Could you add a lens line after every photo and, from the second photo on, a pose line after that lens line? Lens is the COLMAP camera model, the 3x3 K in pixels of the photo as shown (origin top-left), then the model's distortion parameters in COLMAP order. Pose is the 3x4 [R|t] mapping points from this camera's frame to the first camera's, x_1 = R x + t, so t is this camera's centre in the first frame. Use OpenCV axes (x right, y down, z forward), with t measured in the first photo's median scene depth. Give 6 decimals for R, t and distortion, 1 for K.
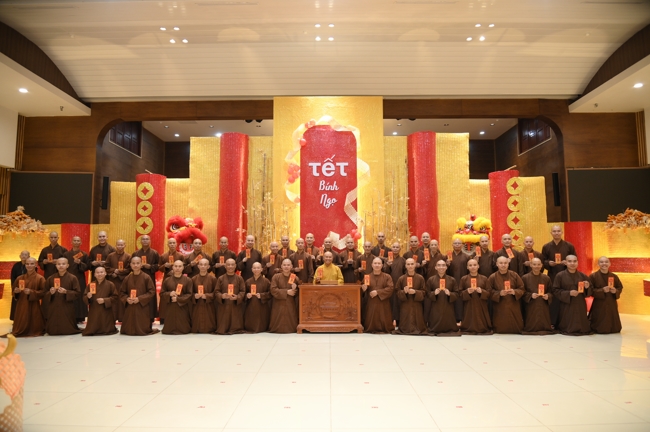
lens RADIAL K [[462.1, 0, 326.1], [0, 462.1, 215.2], [0, 0, 1]] dist [-0.012989, 0.003660]
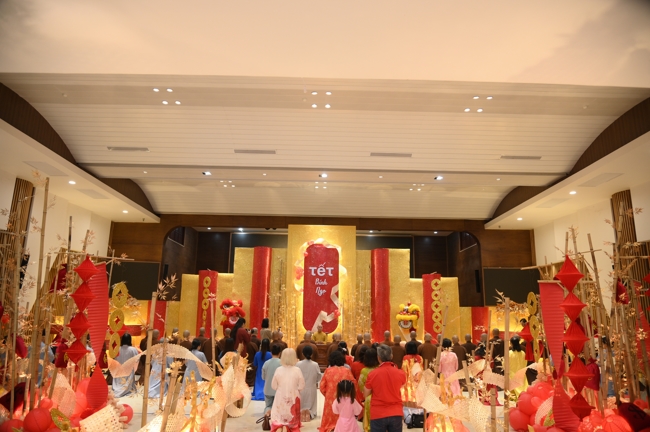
lens RADIAL K [[462.1, 0, 323.3], [0, 462.1, 218.7], [0, 0, 1]] dist [-0.012989, 0.003660]
pose [[0.999715, 0.023123, 0.005954, -0.001885], [-0.022256, 0.992715, -0.118410, -0.090573], [-0.008649, 0.118244, 0.992947, -0.625722]]
